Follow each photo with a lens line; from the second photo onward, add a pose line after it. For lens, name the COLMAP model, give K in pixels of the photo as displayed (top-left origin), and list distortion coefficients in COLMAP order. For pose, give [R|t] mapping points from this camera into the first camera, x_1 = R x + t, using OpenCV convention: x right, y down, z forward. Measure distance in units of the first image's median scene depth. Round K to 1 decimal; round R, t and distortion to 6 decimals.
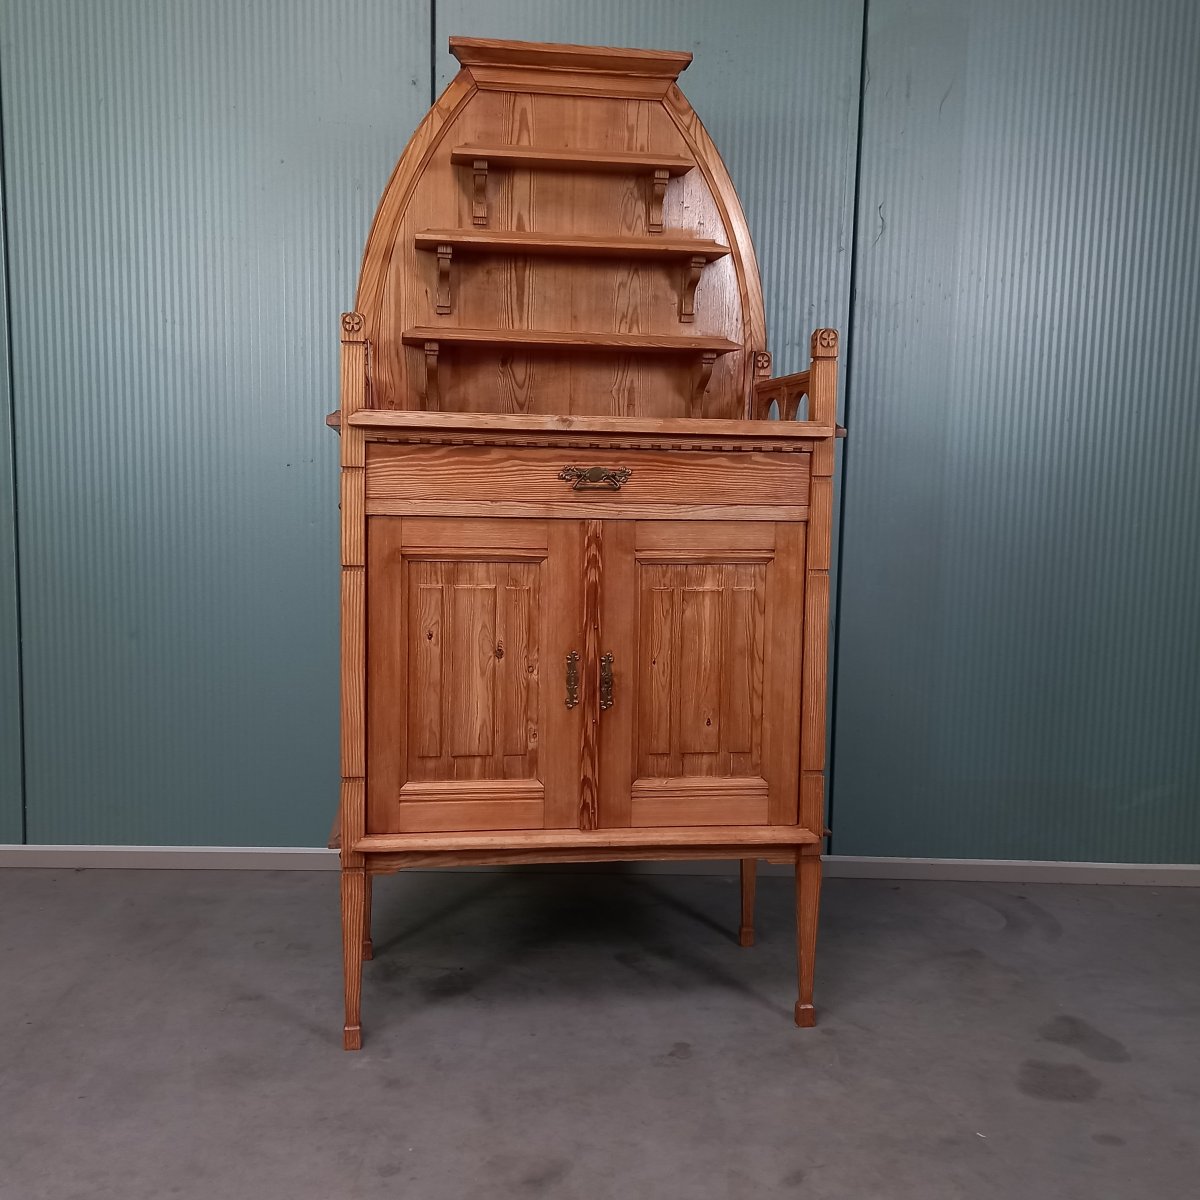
lens RADIAL K [[1334.2, 0, 600.0], [0, 1334.2, 600.0], [0, 0, 1]] dist [0.065423, -0.000386]
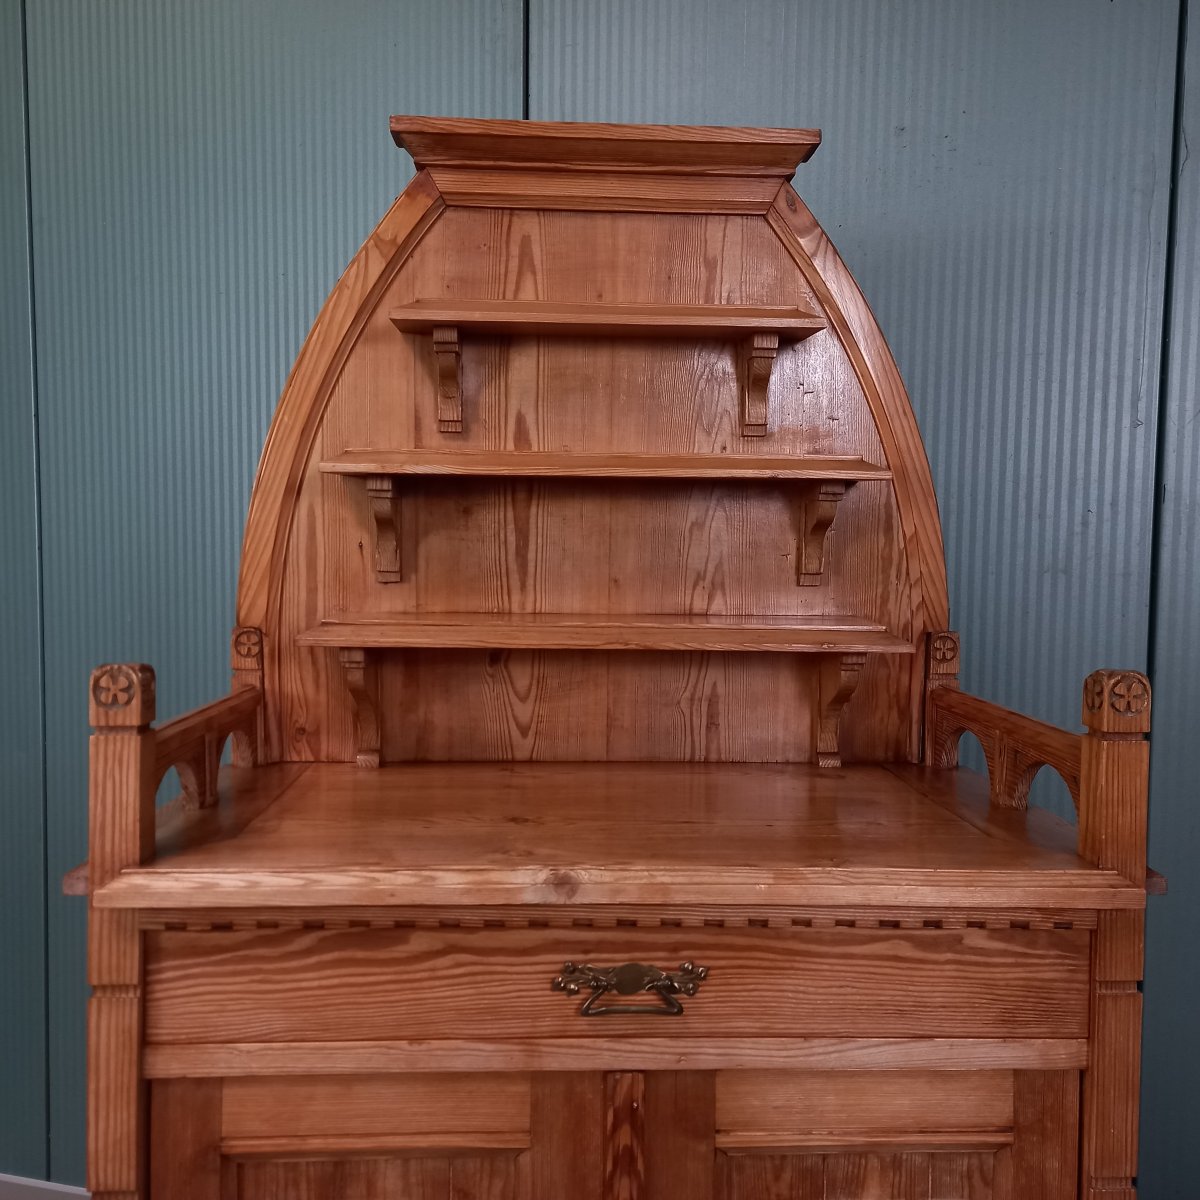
lens RADIAL K [[1171.1, 0, 584.7], [0, 1171.1, 606.0], [0, 0, 1]] dist [0.074651, -0.026021]
pose [[0.994844, 0.000965, -0.101408, 0.022352], [-0.005528, 0.998984, -0.044732, -0.200676], [0.101261, 0.045062, 0.993839, 0.552481]]
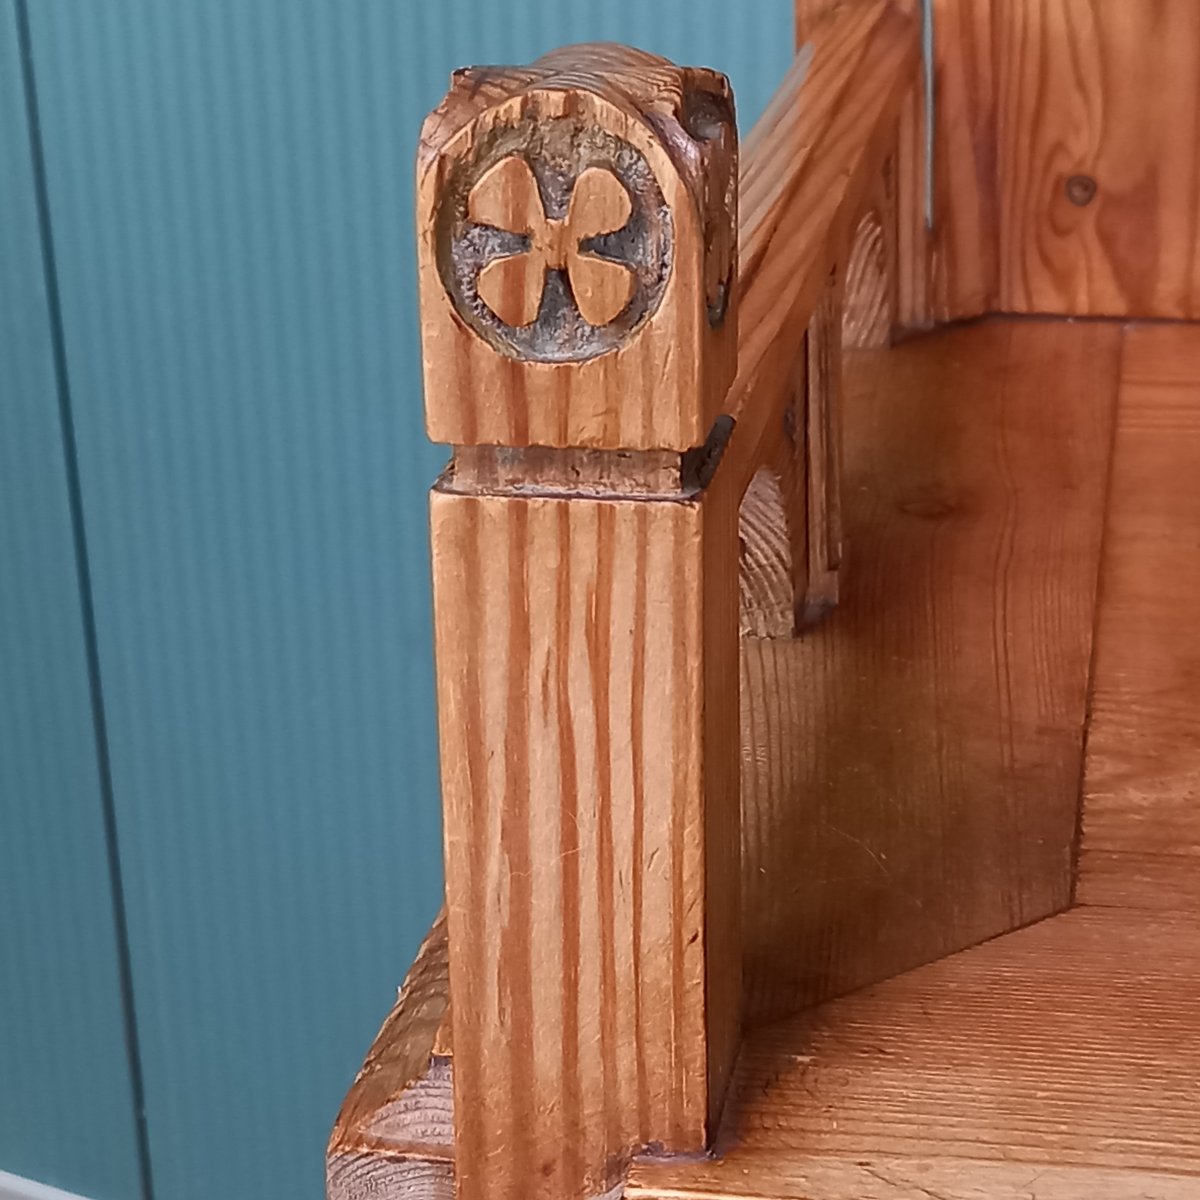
lens RADIAL K [[2943.9, 0, 600.0], [0, 2943.9, 600.0], [0, 0, 1]] dist [0.263853, -0.323057]
pose [[0.947746, 0.083175, -0.307992, -0.112127], [0.008907, 0.958141, 0.286159, -0.217376], [0.318901, -0.273950, 0.907333, 0.764546]]
